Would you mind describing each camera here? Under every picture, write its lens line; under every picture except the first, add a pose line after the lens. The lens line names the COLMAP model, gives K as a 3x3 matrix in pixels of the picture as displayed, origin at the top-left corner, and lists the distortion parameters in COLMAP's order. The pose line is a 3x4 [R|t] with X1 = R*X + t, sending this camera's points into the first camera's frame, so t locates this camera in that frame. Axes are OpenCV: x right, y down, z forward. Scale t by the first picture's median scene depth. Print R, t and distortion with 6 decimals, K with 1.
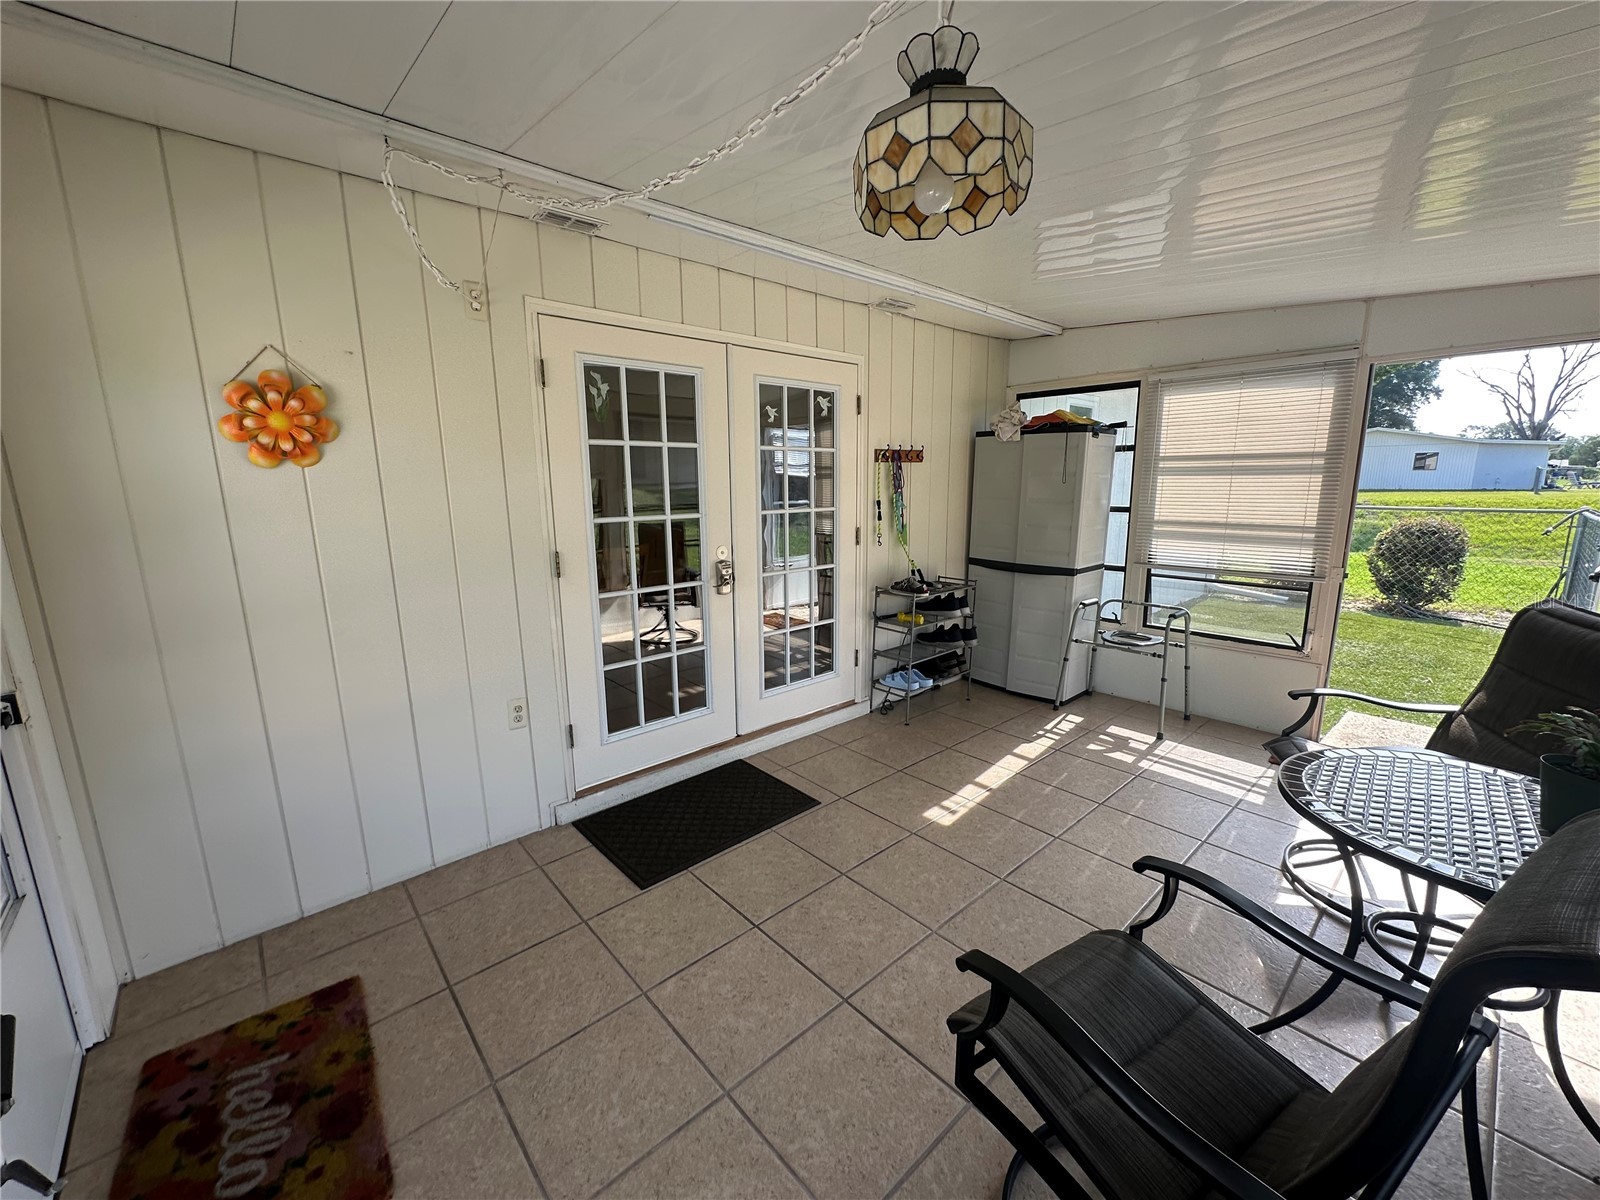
lens RADIAL K [[640.3, 0, 795.0], [0, 640.3, 597.7], [0, 0, 1]] dist [-0.006383, 0.000706]
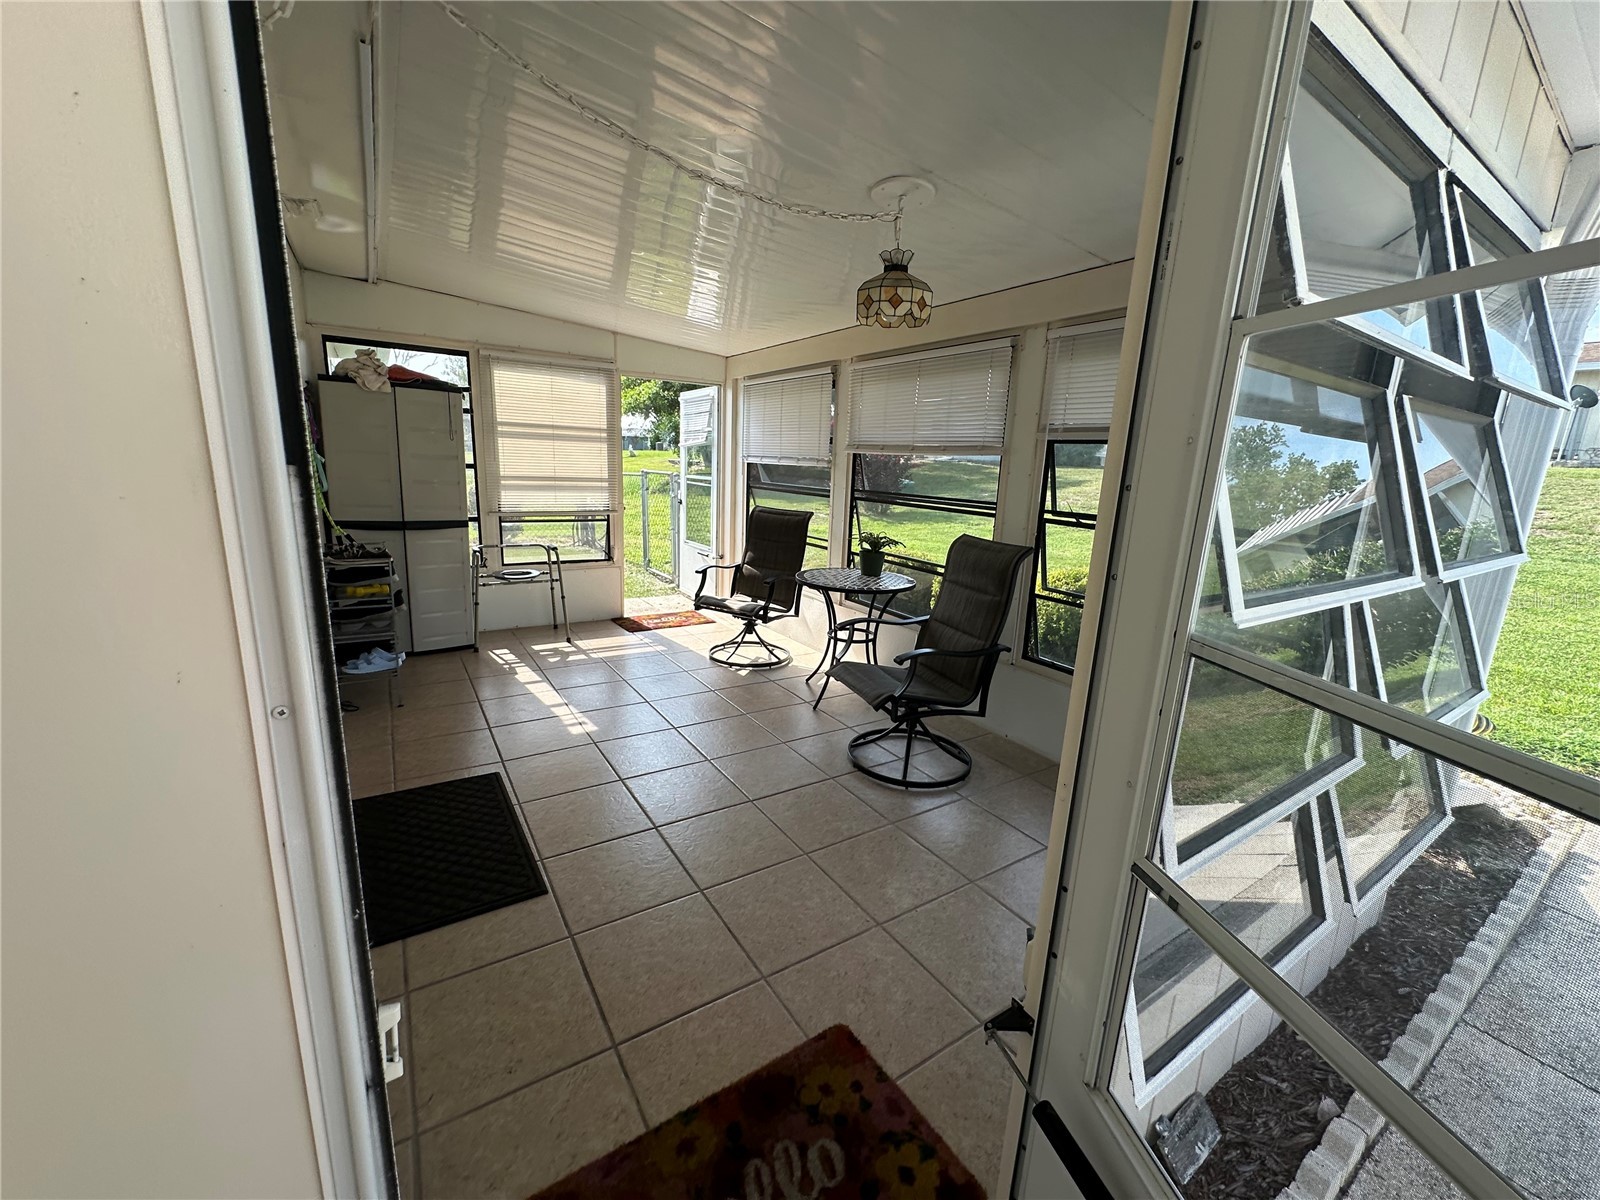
lens RADIAL K [[640.3, 0, 797.8], [0, 640.3, 604.3], [0, 0, 1]] dist [-0.006383, 0.000706]
pose [[0.150069, -0.196253, 0.969002, -0.613469], [0.139060, 0.974547, 0.175840, -0.021151], [-0.978847, 0.108361, 0.173540, 0.300951]]
